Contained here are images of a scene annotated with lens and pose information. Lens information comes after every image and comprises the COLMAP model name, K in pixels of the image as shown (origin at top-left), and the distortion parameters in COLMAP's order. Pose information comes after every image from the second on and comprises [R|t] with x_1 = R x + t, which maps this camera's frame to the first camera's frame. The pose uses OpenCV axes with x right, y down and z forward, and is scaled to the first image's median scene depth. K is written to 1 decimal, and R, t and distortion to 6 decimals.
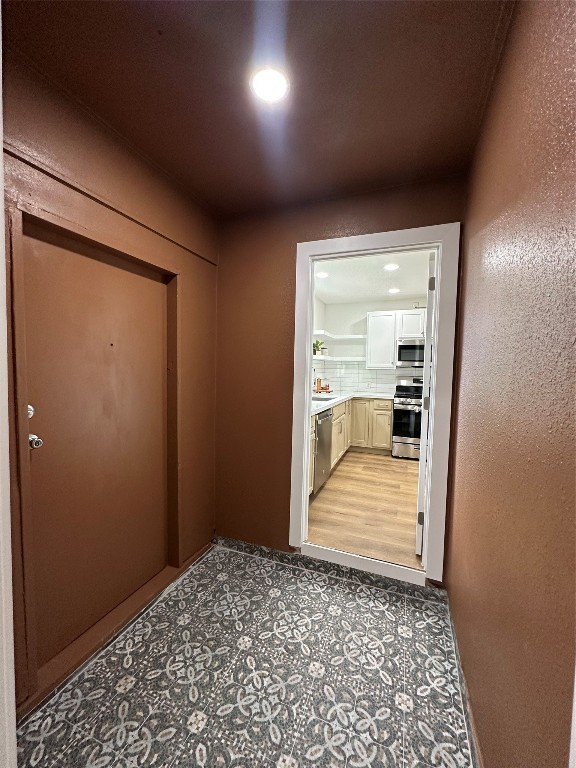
lens RADIAL K [[306.1, 0, 285.4], [0, 306.1, 384.0], [0, 0, 1]] dist [-0.002541, 0.000727]
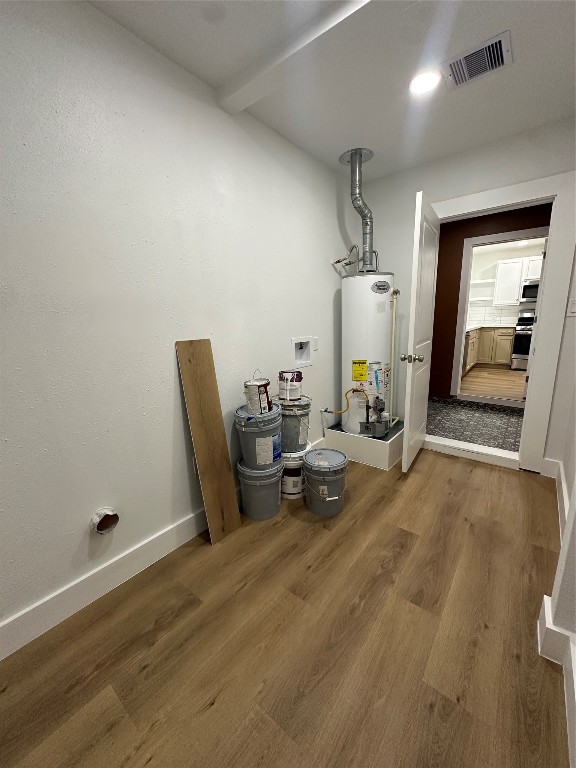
lens RADIAL K [[306.1, 0, 284.7], [0, 306.1, 390.0], [0, 0, 1]] dist [-0.002541, 0.000727]
pose [[0.955490, 0.013263, -0.294725, -0.453159], [0.040140, 0.983855, 0.174406, 0.093431], [0.292279, -0.178474, 0.939532, -1.275262]]
